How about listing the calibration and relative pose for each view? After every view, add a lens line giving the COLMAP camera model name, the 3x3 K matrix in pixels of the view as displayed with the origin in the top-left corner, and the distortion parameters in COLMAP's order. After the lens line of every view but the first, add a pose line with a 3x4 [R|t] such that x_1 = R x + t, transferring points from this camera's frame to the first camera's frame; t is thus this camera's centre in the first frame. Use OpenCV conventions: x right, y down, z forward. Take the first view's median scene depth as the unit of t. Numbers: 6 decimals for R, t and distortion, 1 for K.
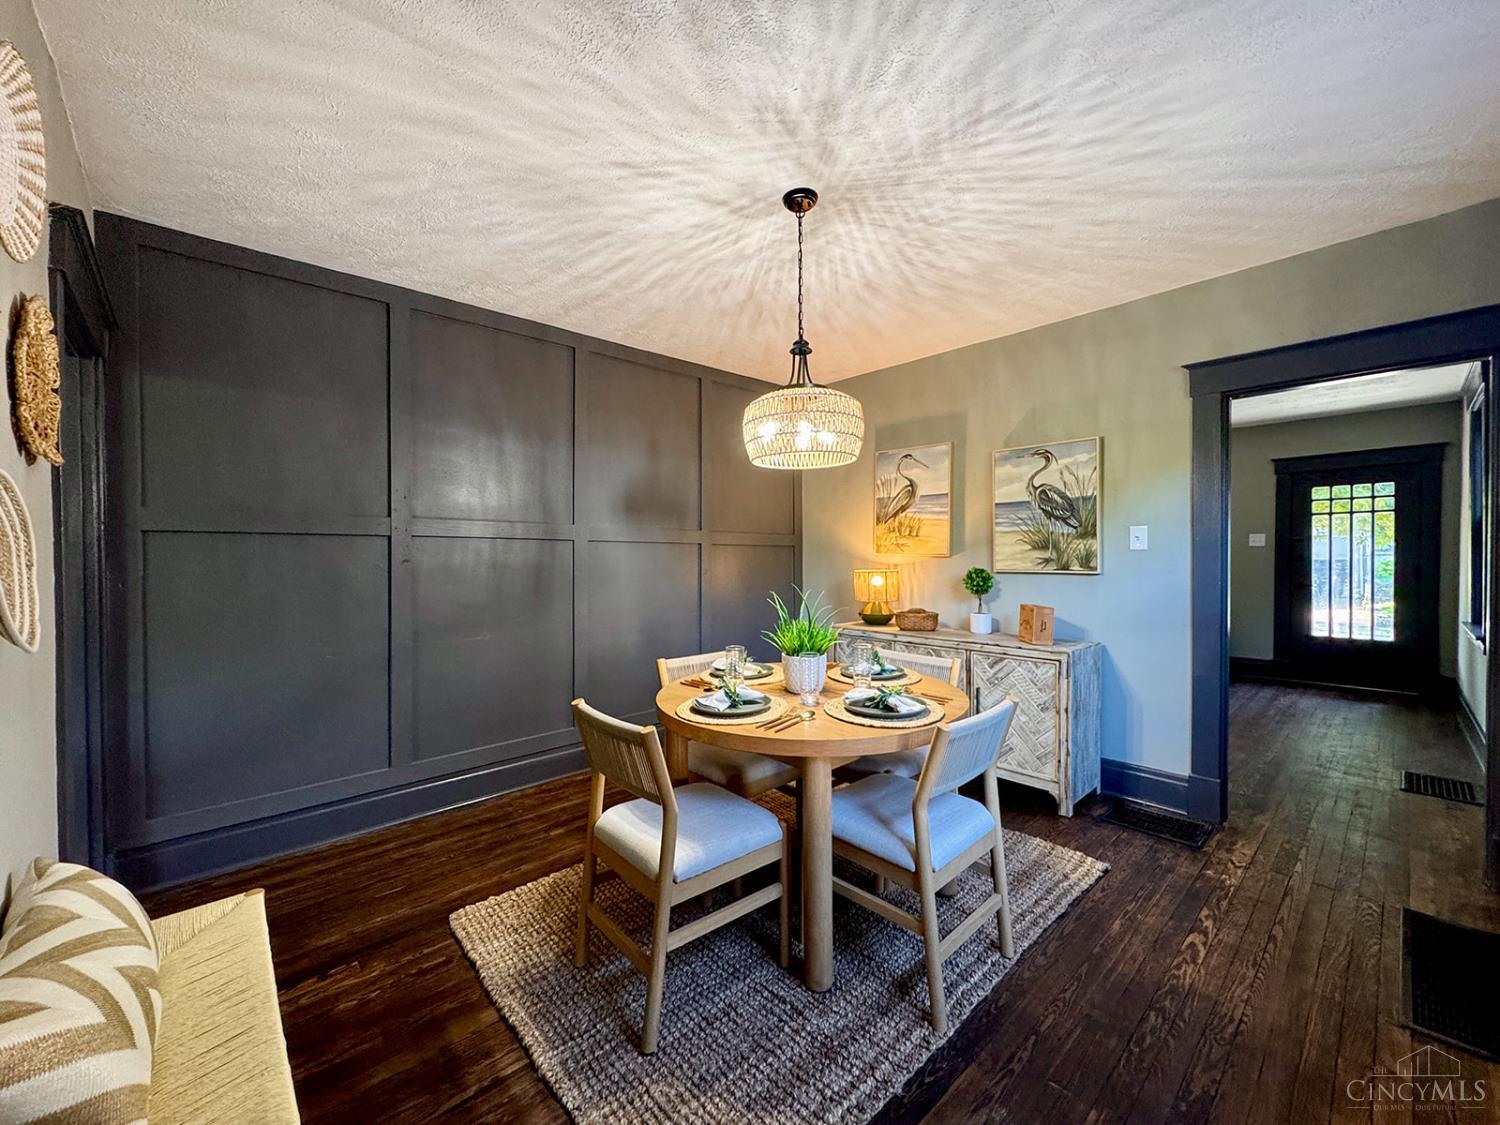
lens RADIAL K [[600.4, 0, 744.3], [0, 600.4, 562.6], [0, 0, 1]] dist [-0.002081, -0.000244]
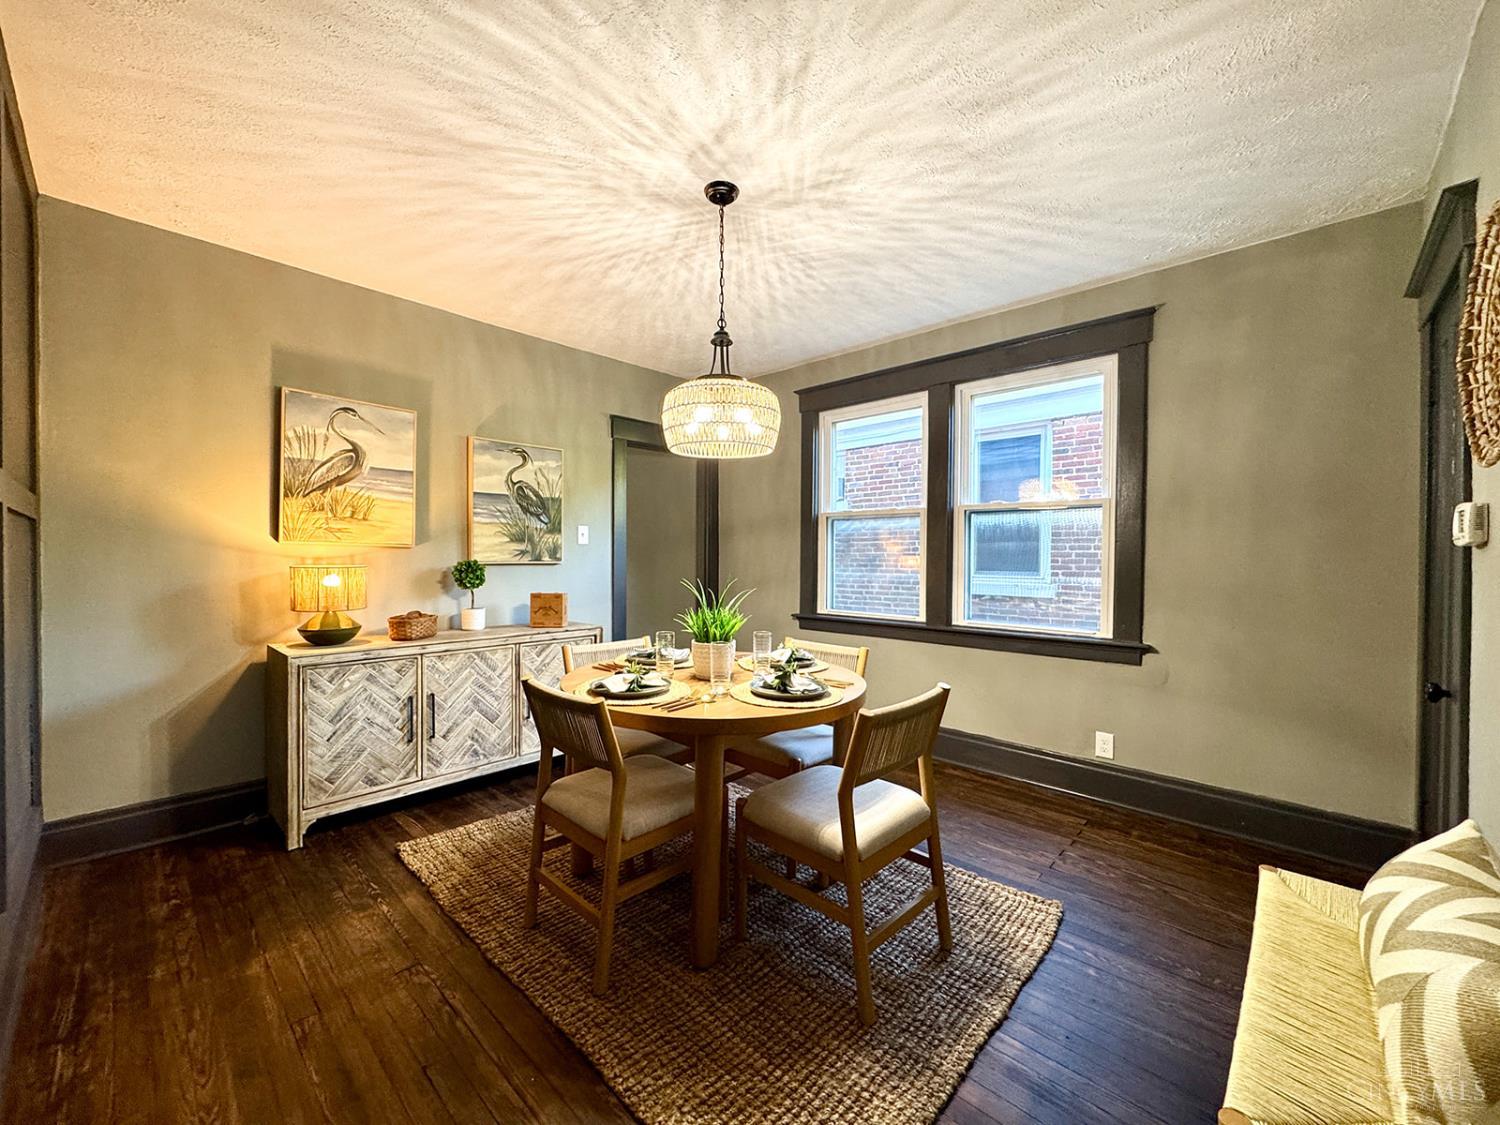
lens RADIAL K [[600.4, 0, 755.7], [0, 600.4, 563.3], [0, 0, 1]] dist [-0.002081, -0.000244]
pose [[-0.090792, -0.012050, 0.995797, -0.608166], [0.005945, 0.999902, 0.012642, 0.005156], [-0.995852, 0.007068, -0.090712, 0.681661]]
